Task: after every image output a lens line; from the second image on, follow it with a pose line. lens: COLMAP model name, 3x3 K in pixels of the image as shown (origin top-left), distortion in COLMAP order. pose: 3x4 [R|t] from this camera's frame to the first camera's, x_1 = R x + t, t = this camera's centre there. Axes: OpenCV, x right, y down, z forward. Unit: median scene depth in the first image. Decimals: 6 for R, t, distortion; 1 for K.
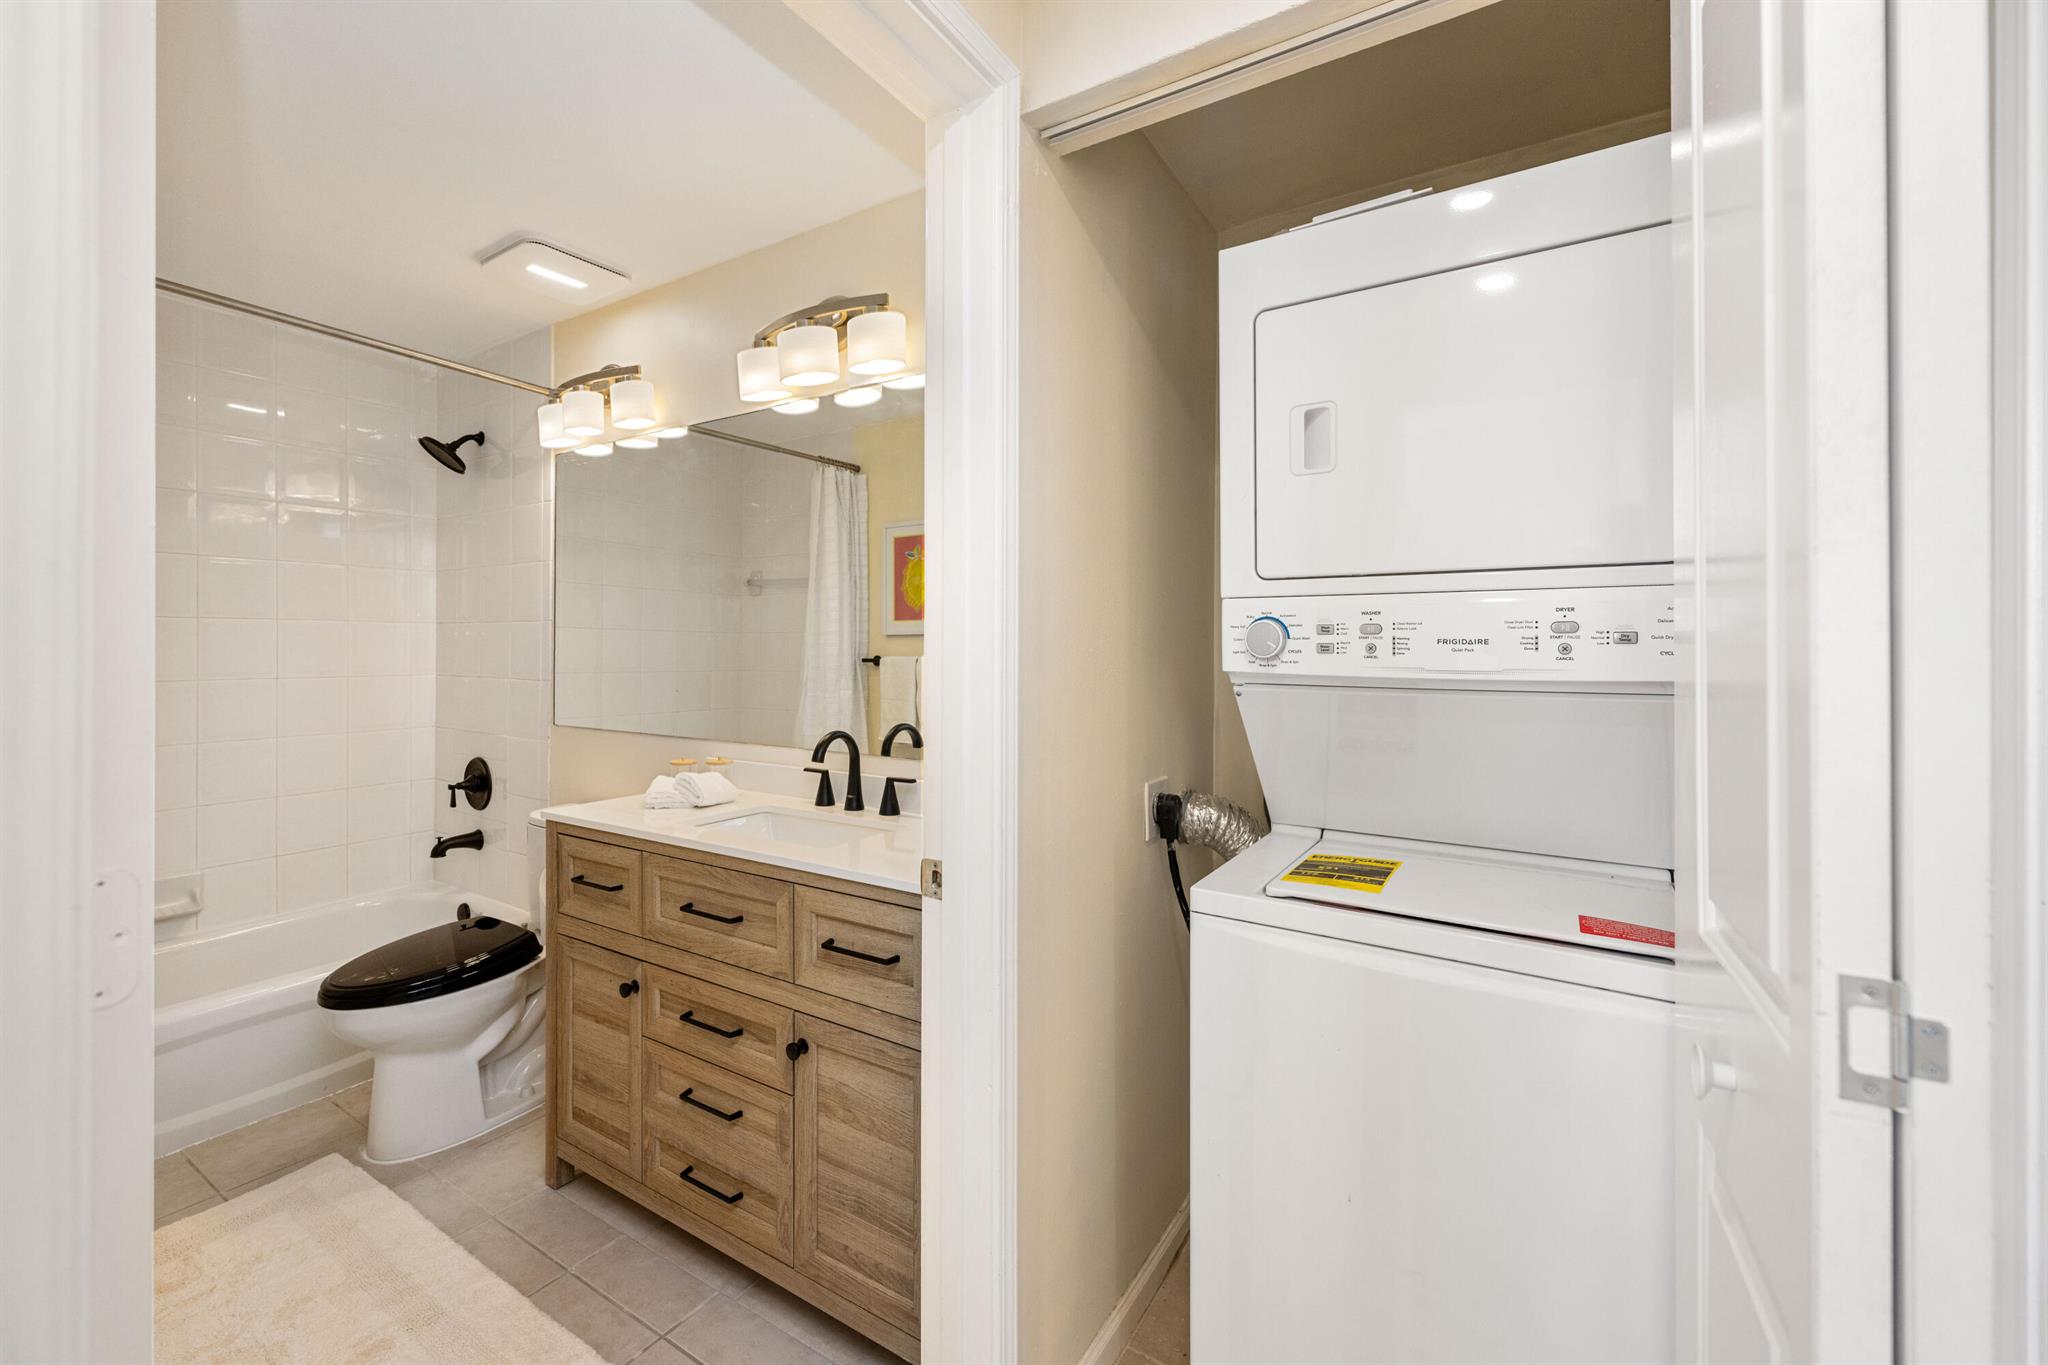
lens RADIAL K [[813.2, 0, 990.1], [0, 813.2, 654.9], [0, 0, 1]] dist [-0.000448, 0.000189]
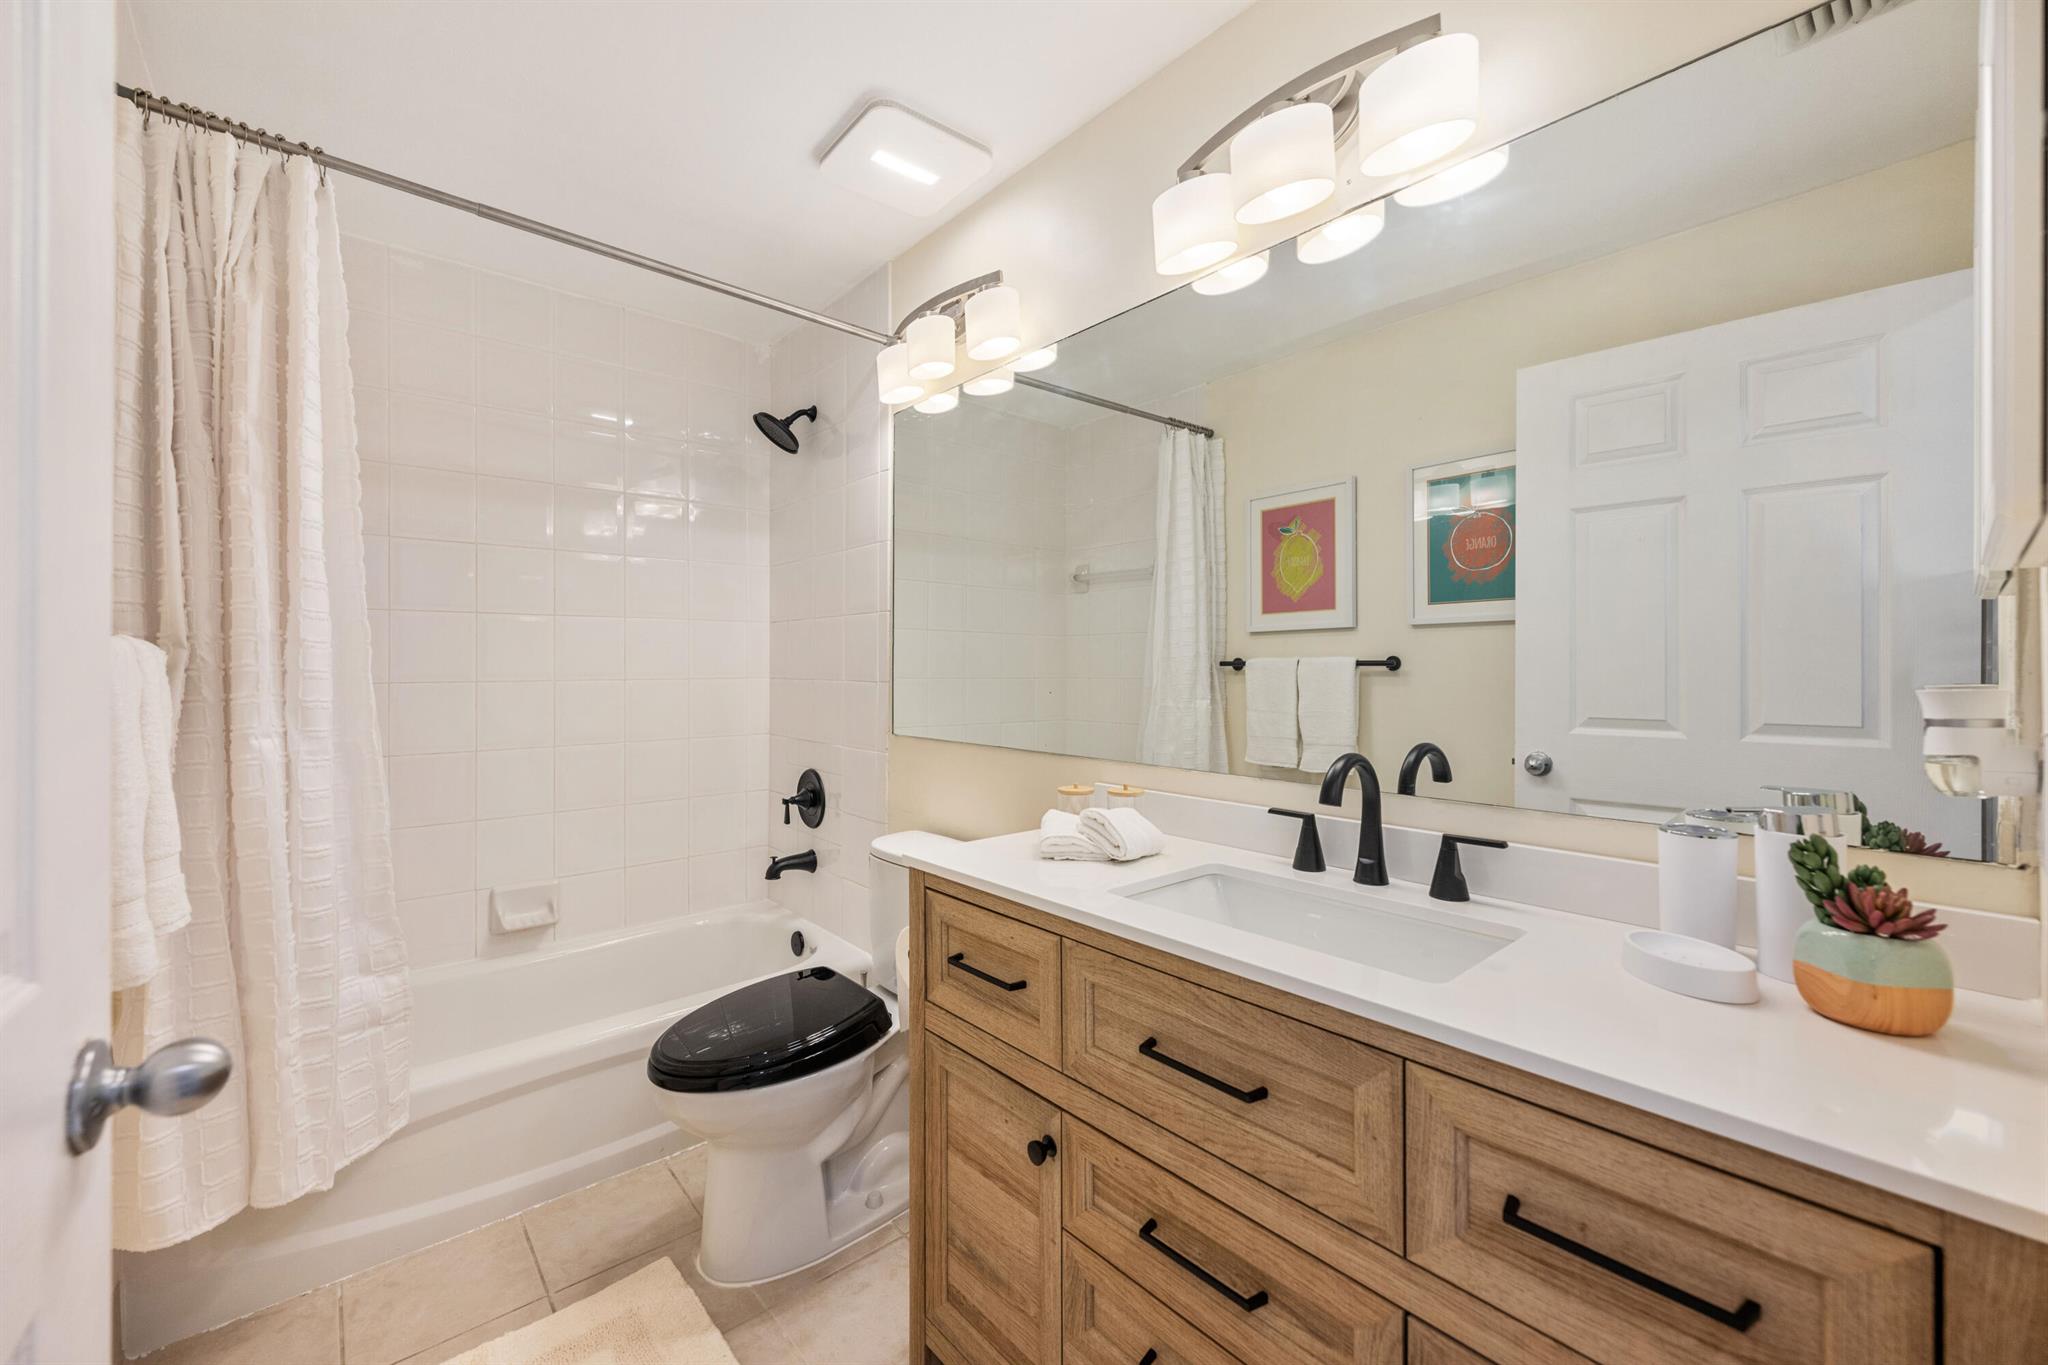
lens RADIAL K [[813.2, 0, 1028.2], [0, 813.2, 675.0], [0, 0, 1]] dist [-0.000448, 0.000189]
pose [[0.959259, -0.000600, -0.282527, -0.225522], [0.001607, 0.999993, 0.003333, 0.029776], [0.282523, -0.003652, 0.959253, 0.318679]]
